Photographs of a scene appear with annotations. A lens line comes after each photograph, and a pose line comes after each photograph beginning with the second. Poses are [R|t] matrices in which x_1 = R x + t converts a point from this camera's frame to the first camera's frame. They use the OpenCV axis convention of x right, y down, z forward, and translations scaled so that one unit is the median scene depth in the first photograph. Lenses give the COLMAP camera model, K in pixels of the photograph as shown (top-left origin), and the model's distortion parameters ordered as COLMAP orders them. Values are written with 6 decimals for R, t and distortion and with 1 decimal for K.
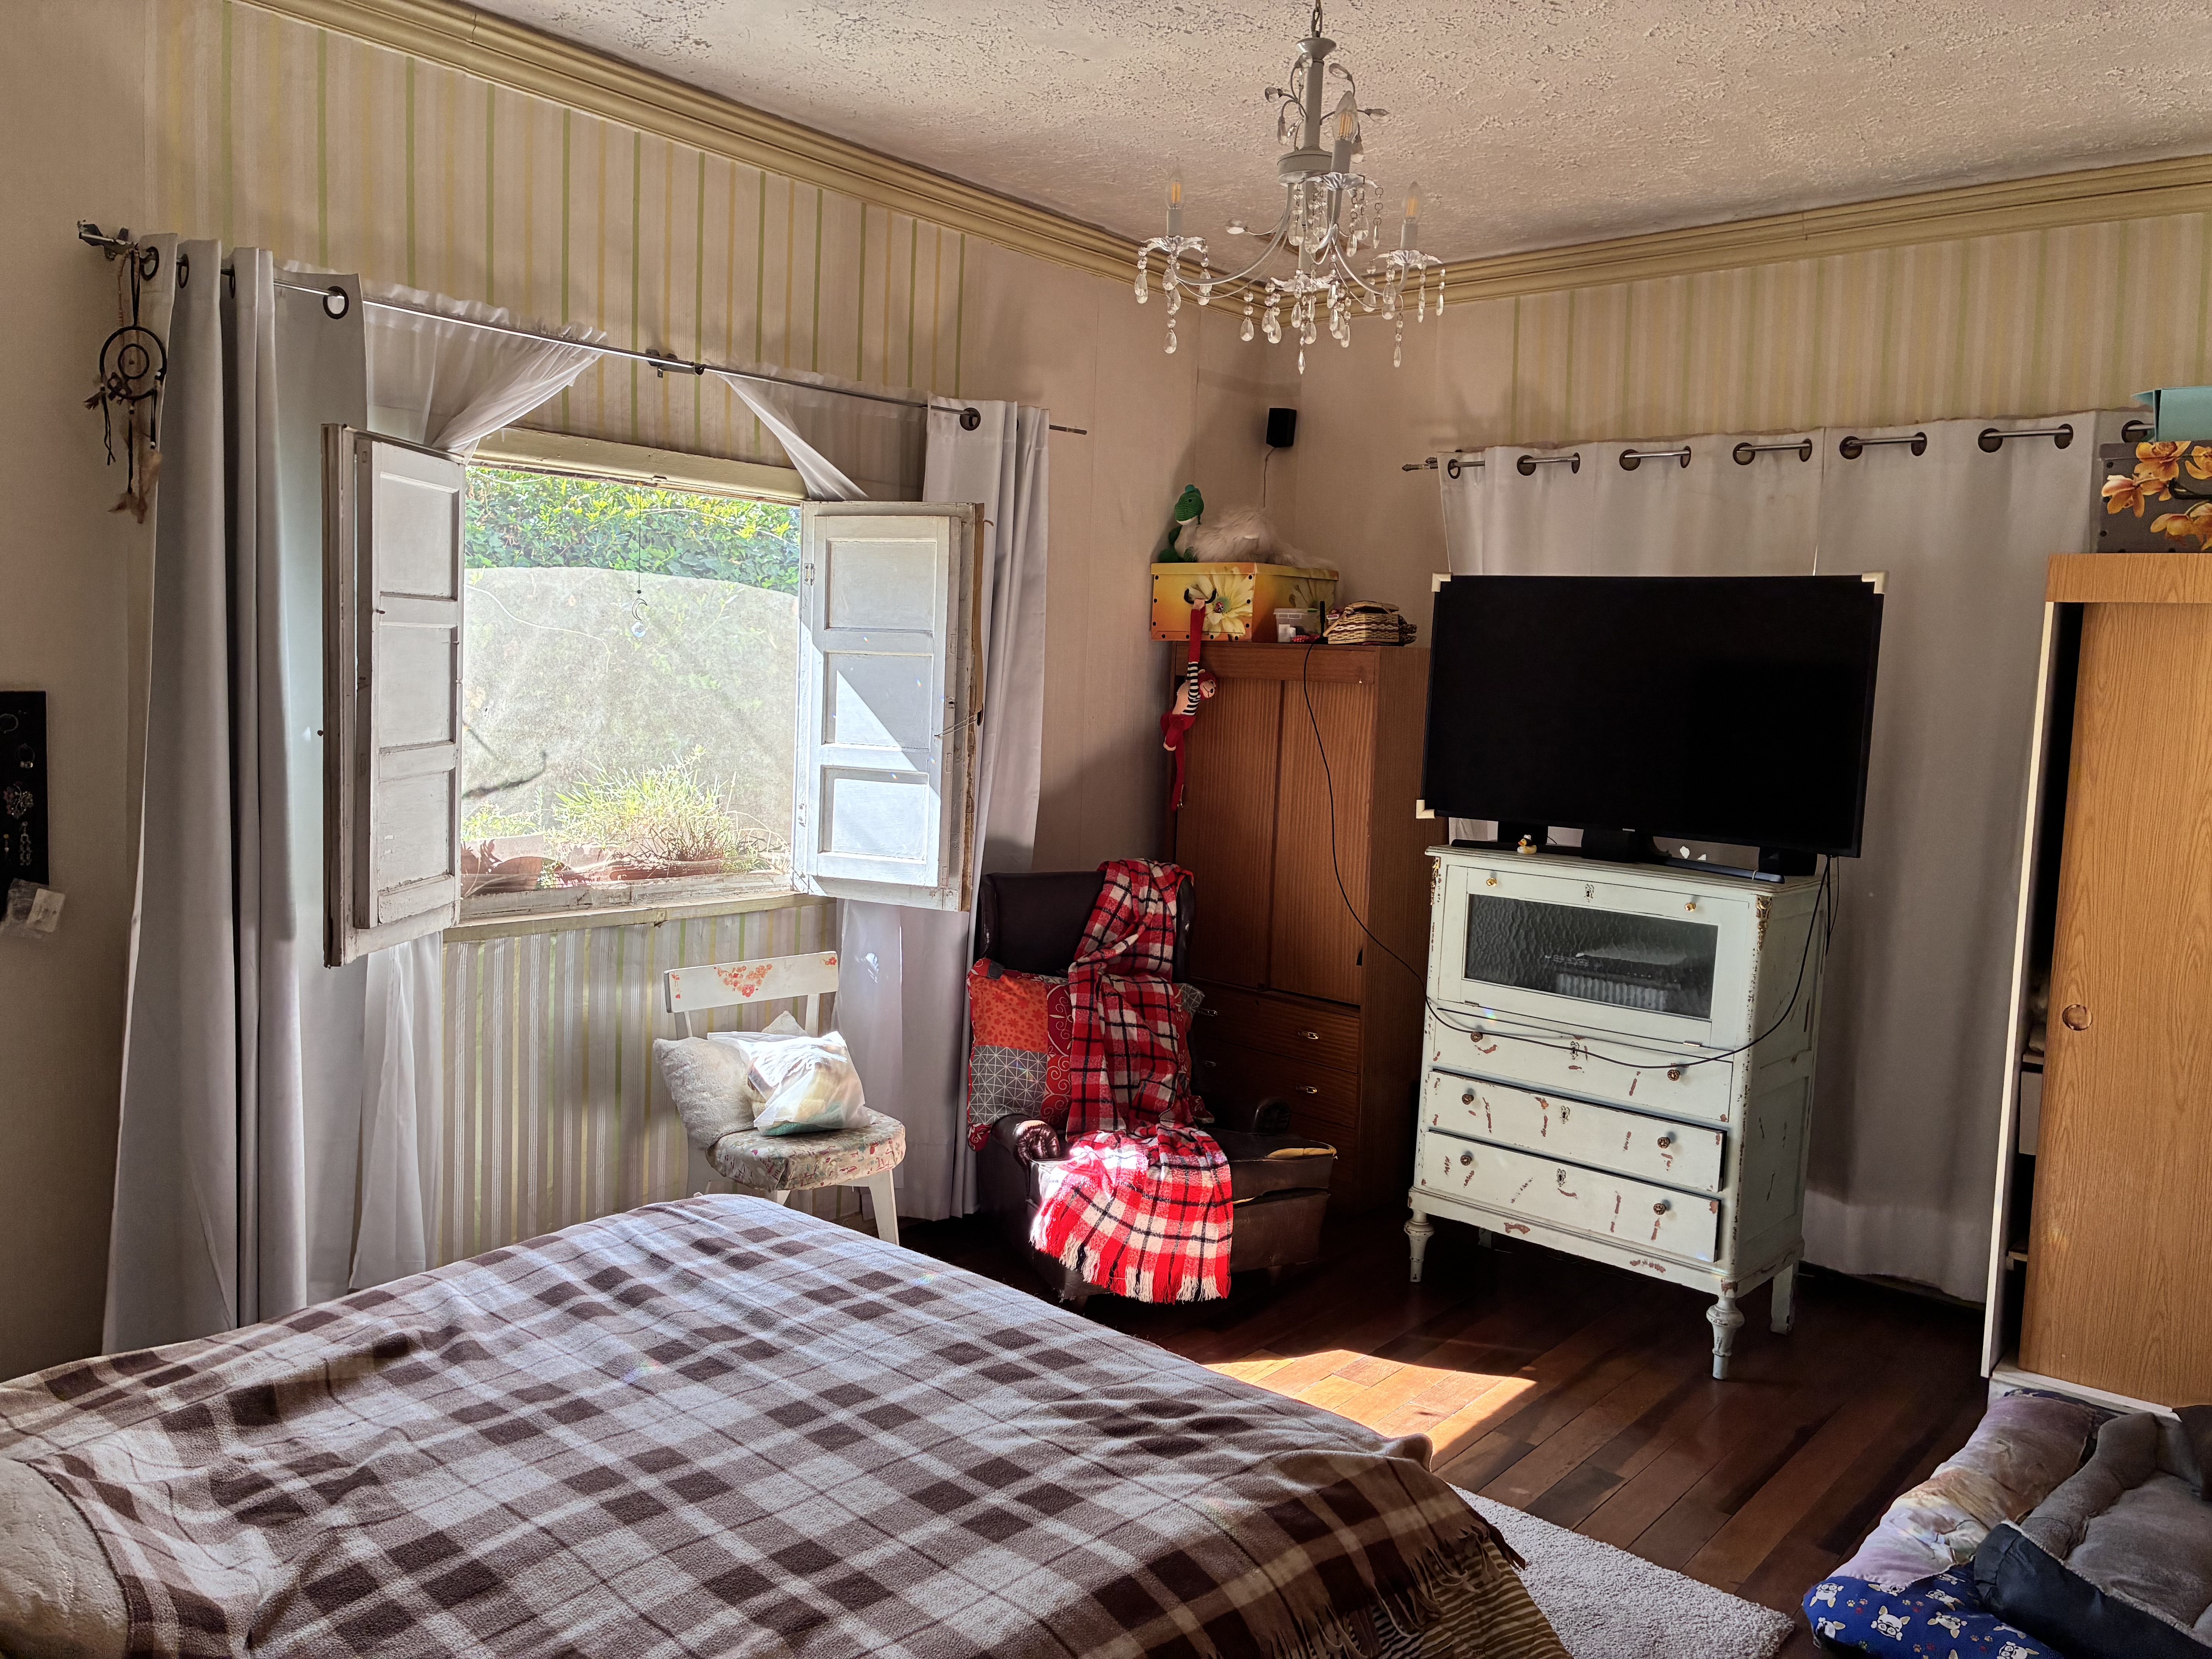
lens RADIAL K [[1677.0, 0, 1112.2], [0, 1677.0, 826.8], [0, 0, 1]] dist [0.044504, -0.058411]
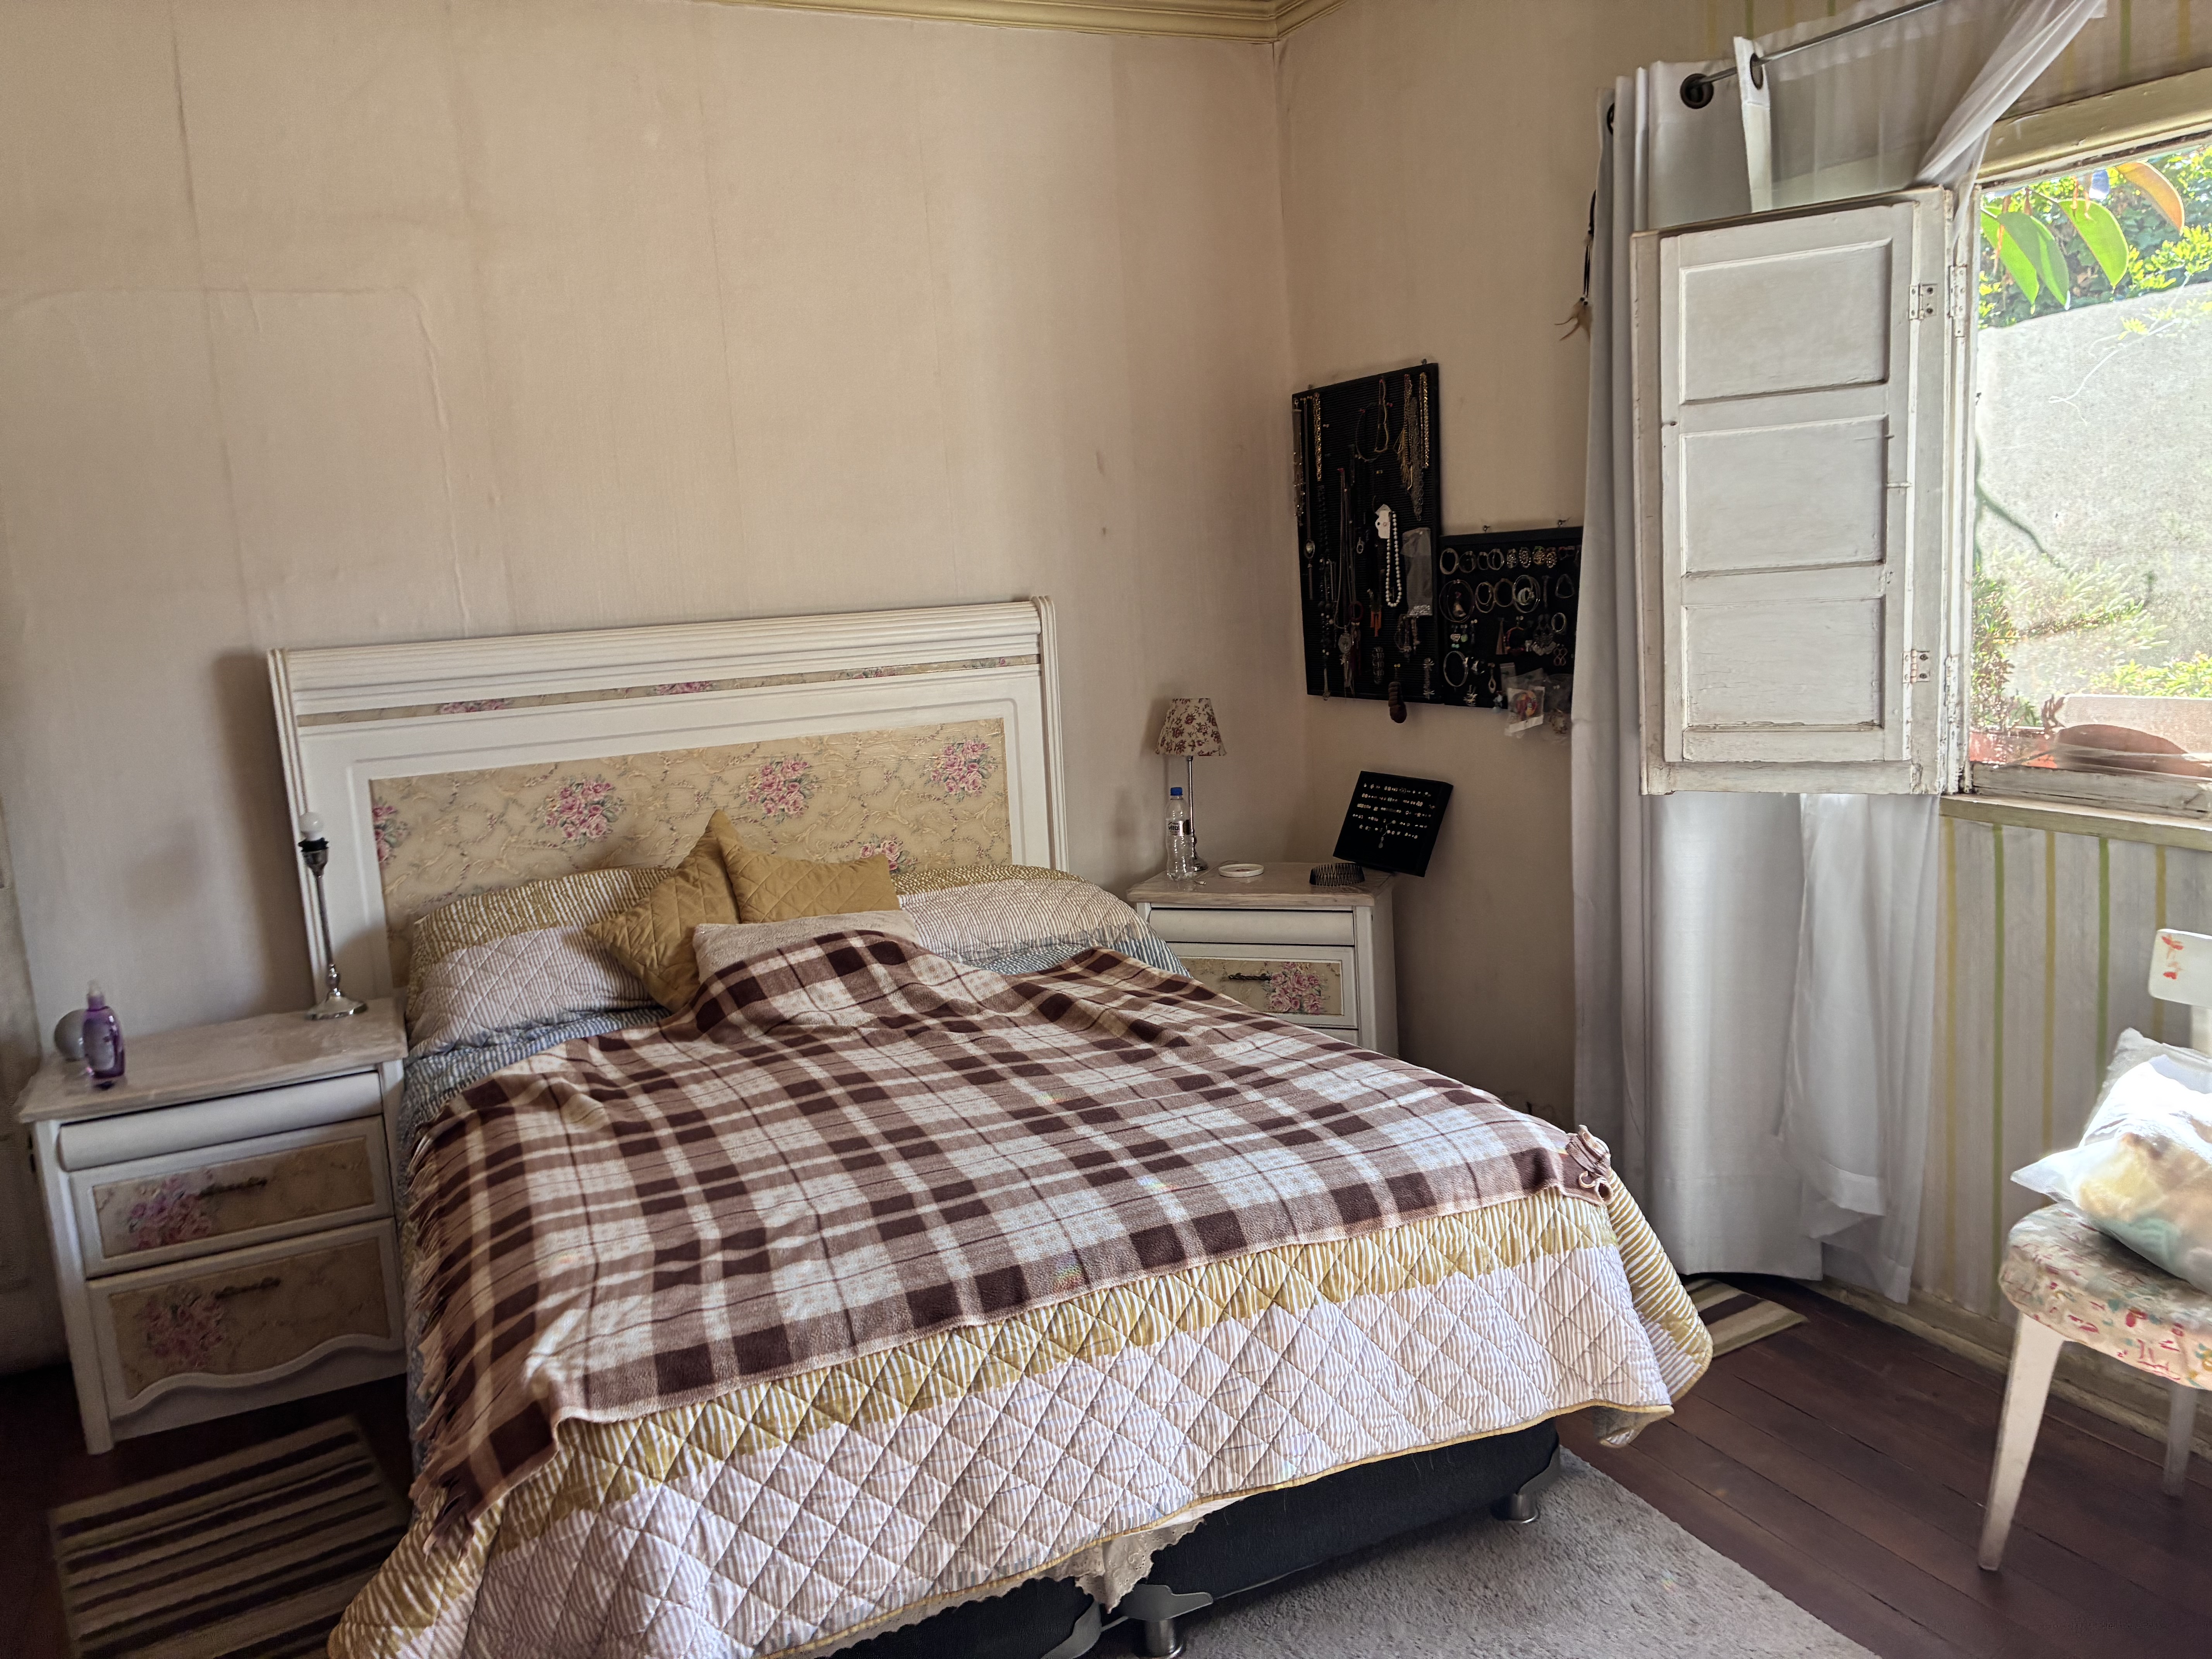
lens RADIAL K [[1677.0, 0, 1117.7], [0, 1677.0, 819.1], [0, 0, 1]] dist [0.044504, -0.058411]
pose [[-0.396723, 0.134286, -0.908063, 0.514764], [-0.040650, 0.985701, 0.163527, -0.047216], [0.917038, 0.101788, -0.385592, 1.004866]]
